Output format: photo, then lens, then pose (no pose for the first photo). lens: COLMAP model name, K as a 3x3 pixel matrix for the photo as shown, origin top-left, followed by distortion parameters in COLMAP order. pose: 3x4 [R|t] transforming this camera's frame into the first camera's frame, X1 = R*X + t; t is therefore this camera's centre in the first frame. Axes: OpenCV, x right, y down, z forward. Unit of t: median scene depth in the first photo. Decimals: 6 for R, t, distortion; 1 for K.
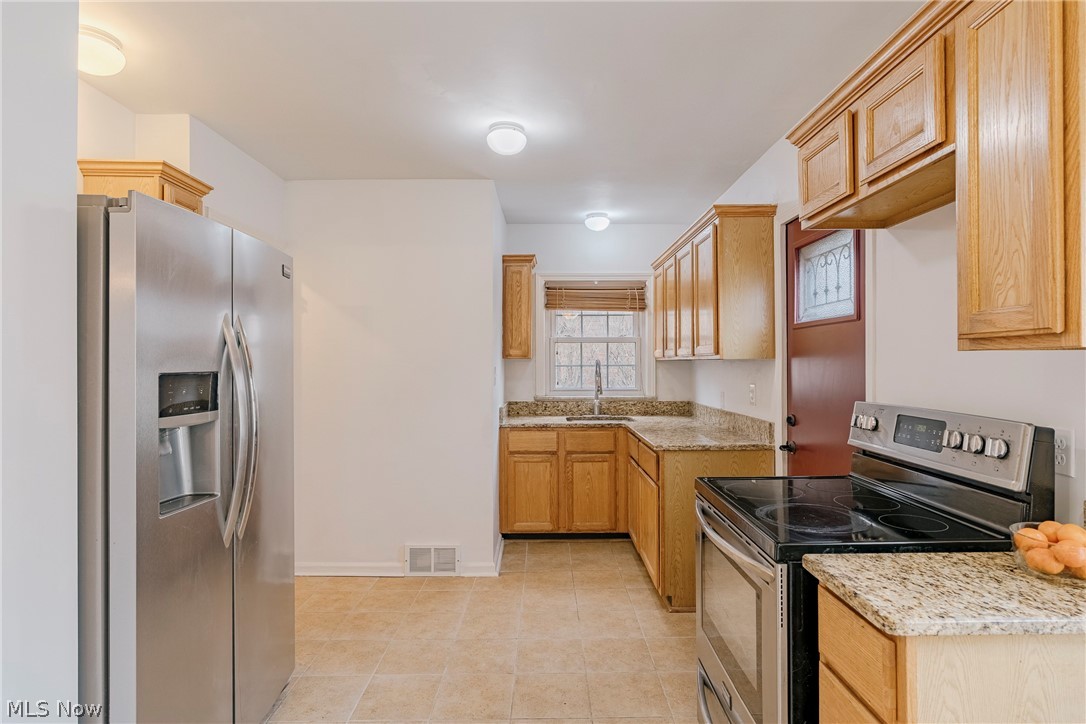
lens RADIAL K [[566.1, 0, 543.0], [0, 566.1, 362.0], [0, 0, 1]] dist [-0.004515, 0.000928]
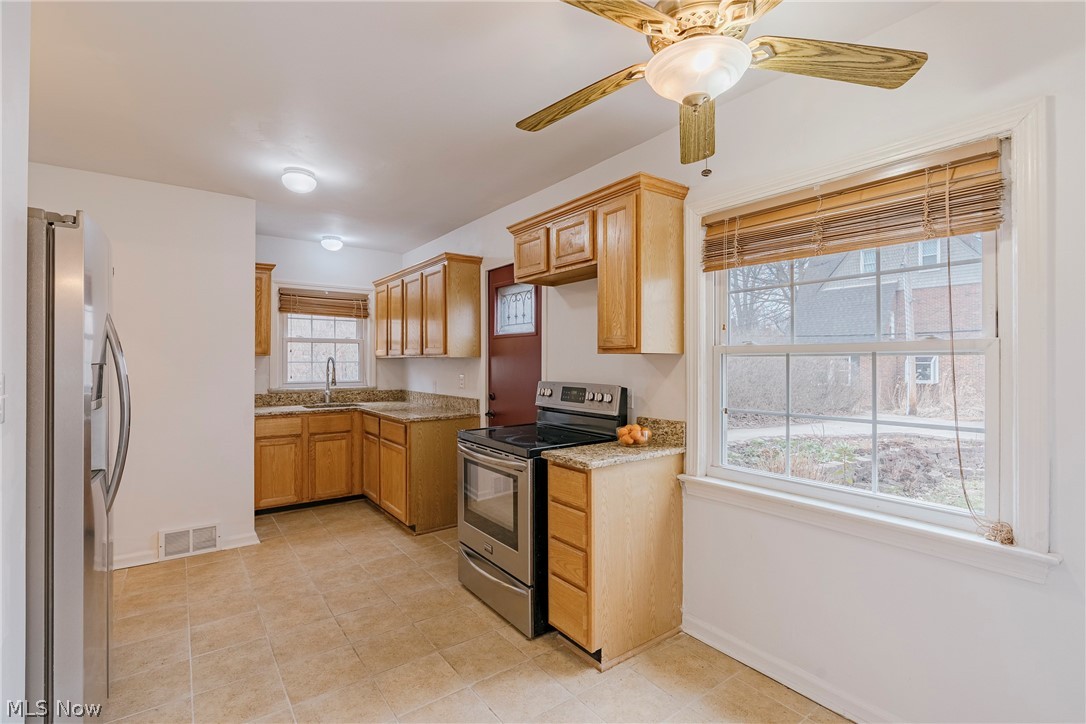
lens RADIAL K [[515.6, 0, 543.0], [0, 515.6, 362.0], [0, 0, 1]] dist [-0.003361, 0.000115]
pose [[0.802652, 0.003811, 0.596435, -0.248278], [-0.005114, 0.999987, 0.000493, 0.004654], [-0.596425, -0.003446, 0.802661, -0.193006]]
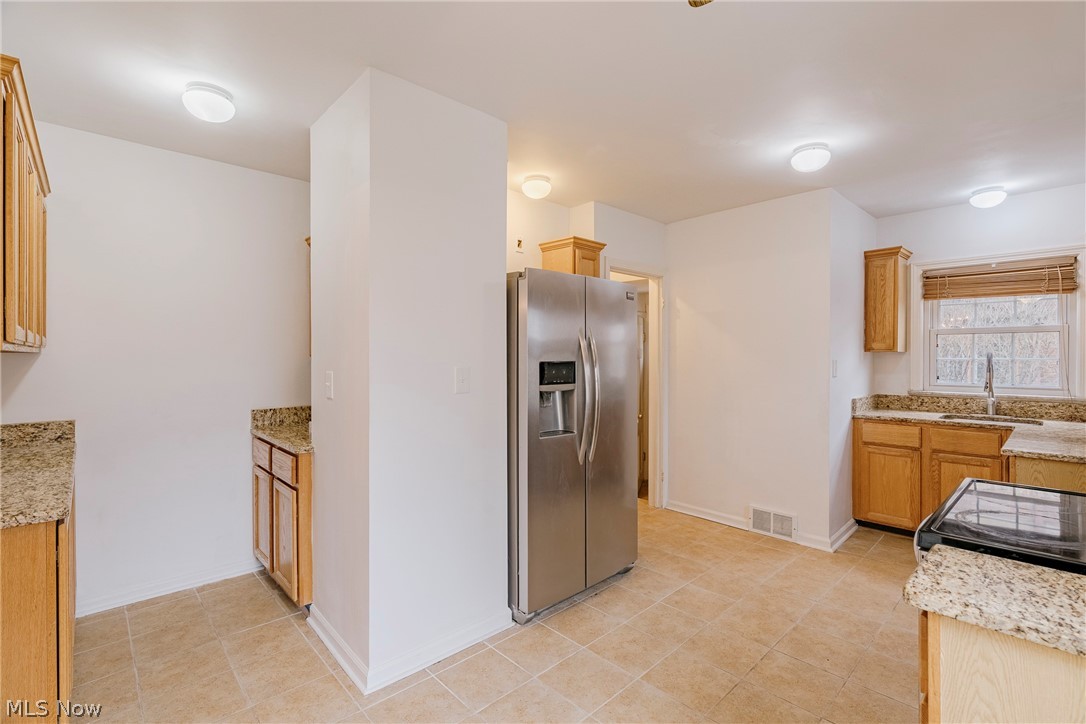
lens RADIAL K [[494.6, 0, 543.0], [0, 494.6, 362.0], [0, 0, 1]] dist [-0.003702, 0.000032]
pose [[0.680307, 0.010649, -0.732850, 0.237052], [0.000394, 0.999889, 0.014896, -0.001723], [0.732927, -0.010423, 0.680228, -0.049769]]
